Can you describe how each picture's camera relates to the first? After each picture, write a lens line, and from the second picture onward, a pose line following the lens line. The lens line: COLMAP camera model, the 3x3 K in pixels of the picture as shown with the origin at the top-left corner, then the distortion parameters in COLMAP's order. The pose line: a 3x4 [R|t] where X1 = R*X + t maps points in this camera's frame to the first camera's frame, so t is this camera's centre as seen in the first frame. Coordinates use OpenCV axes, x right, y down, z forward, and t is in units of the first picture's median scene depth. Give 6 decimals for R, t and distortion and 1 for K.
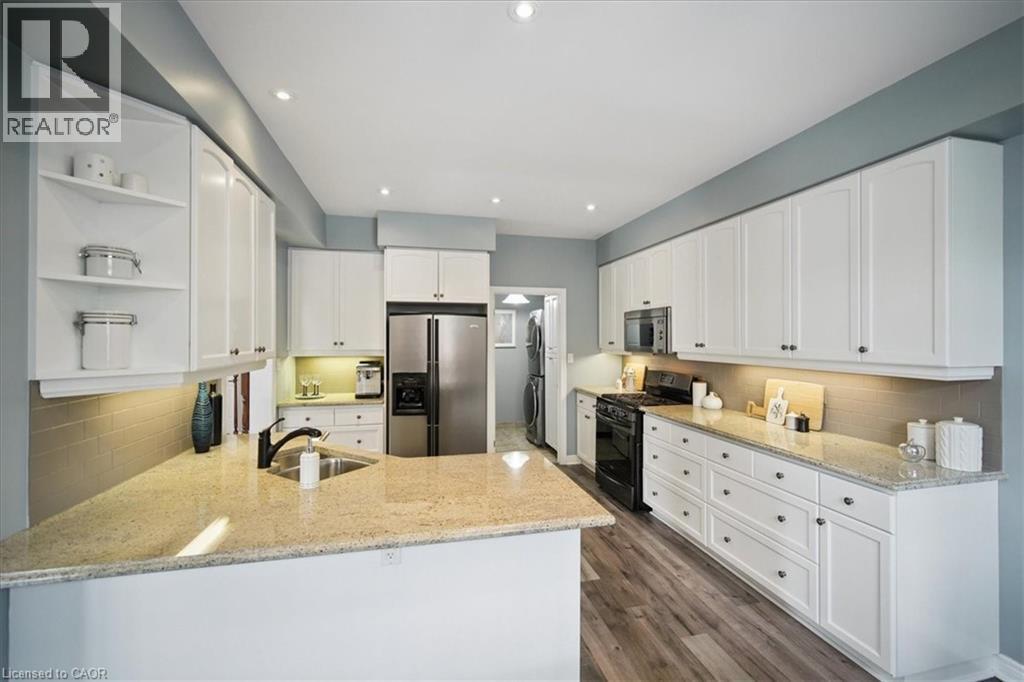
lens RADIAL K [[434.6, 0, 513.1], [0, 434.6, 339.6], [0, 0, 1]] dist [-0.001865, 0.000099]
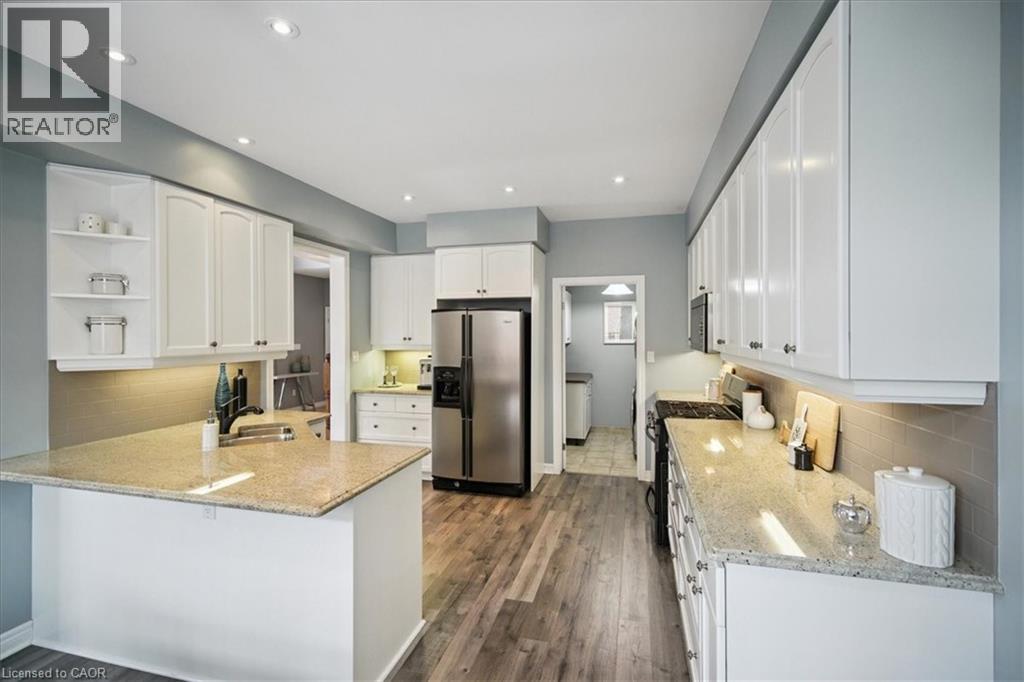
lens RADIAL K [[459.7, 0, 509.8], [0, 459.7, 337.8], [0, 0, 1]] dist [0.001159, 0.000345]
pose [[0.879925, 0.001278, -0.475112, 0.445476], [0.001227, 0.999987, 0.004963, 0.001490], [0.475112, -0.004950, 0.879911, 0.108831]]
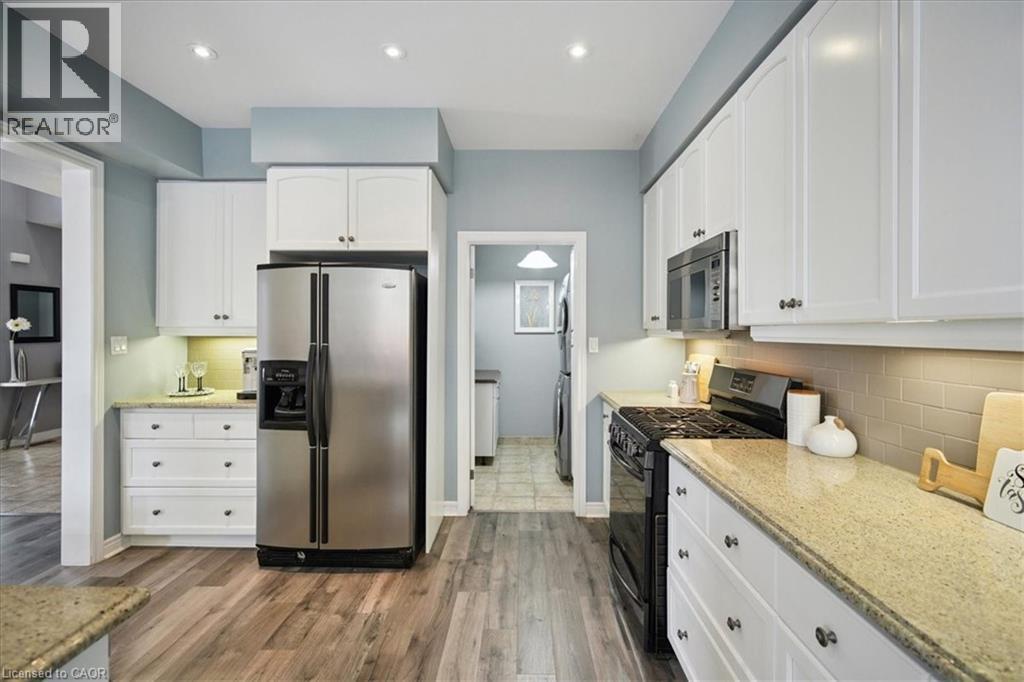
lens RADIAL K [[472.2, 0, 513.6], [0, 472.2, 336.2], [0, 0, 1]] dist [0.002735, 0.000199]
pose [[0.970112, 0.005535, -0.242595, 0.258966], [-0.004440, 0.999977, 0.005059, 0.038975], [0.242617, -0.003830, 0.970115, 0.454167]]
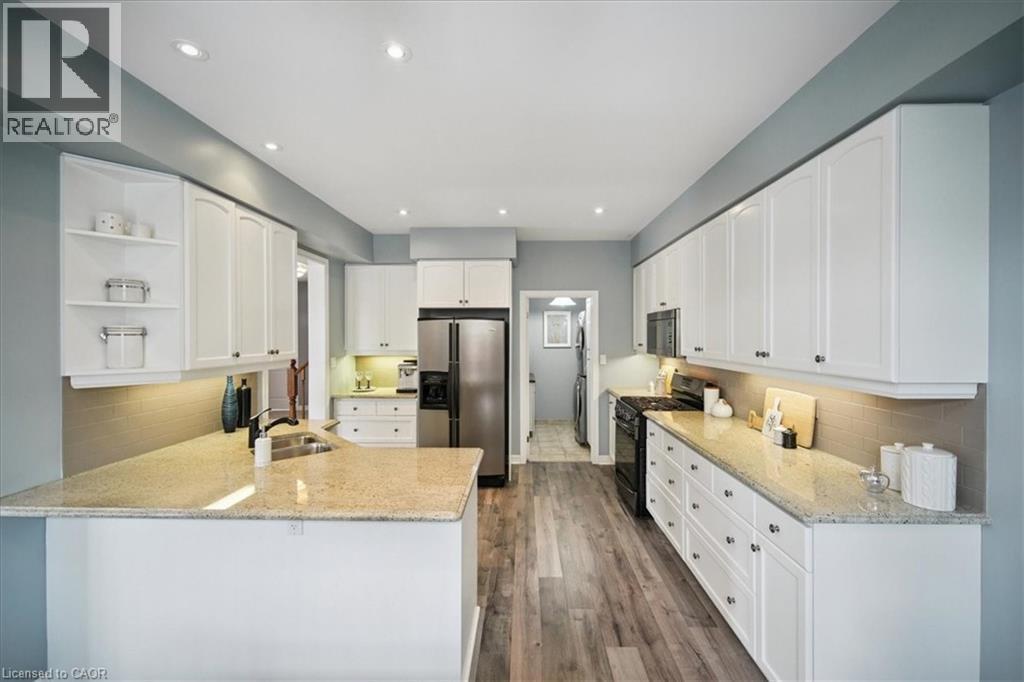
lens RADIAL K [[415.8, 0, 512.0], [0, 415.8, 341.0], [0, 0, 1]] dist [0.001461, -0.000215]
pose [[0.966620, 0.001598, -0.256207, 0.245740], [0.000650, 0.999962, 0.008691, -0.012030], [0.256212, -0.008567, 0.966583, 0.017833]]
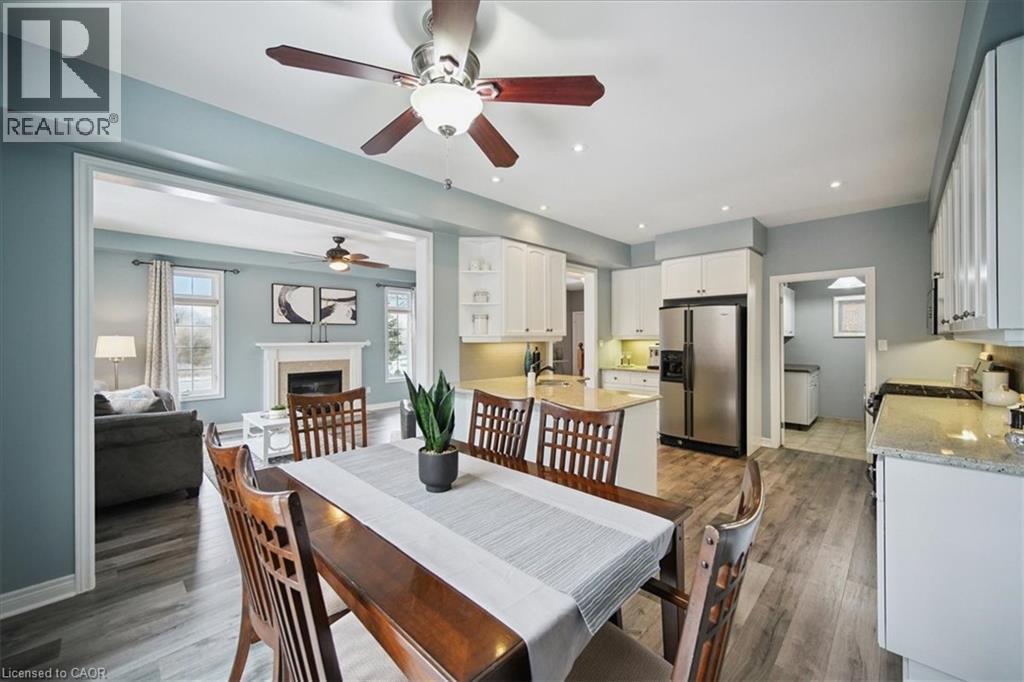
lens RADIAL K [[392.8, 0, 511.4], [0, 392.8, 338.7], [0, 0, 1]] dist [-0.000376, -0.000028]
pose [[0.533134, 0.000139, -0.846031, 0.568269], [0.001838, 0.999997, 0.001322, 0.039035], [0.846029, -0.002260, 0.533132, -0.084079]]
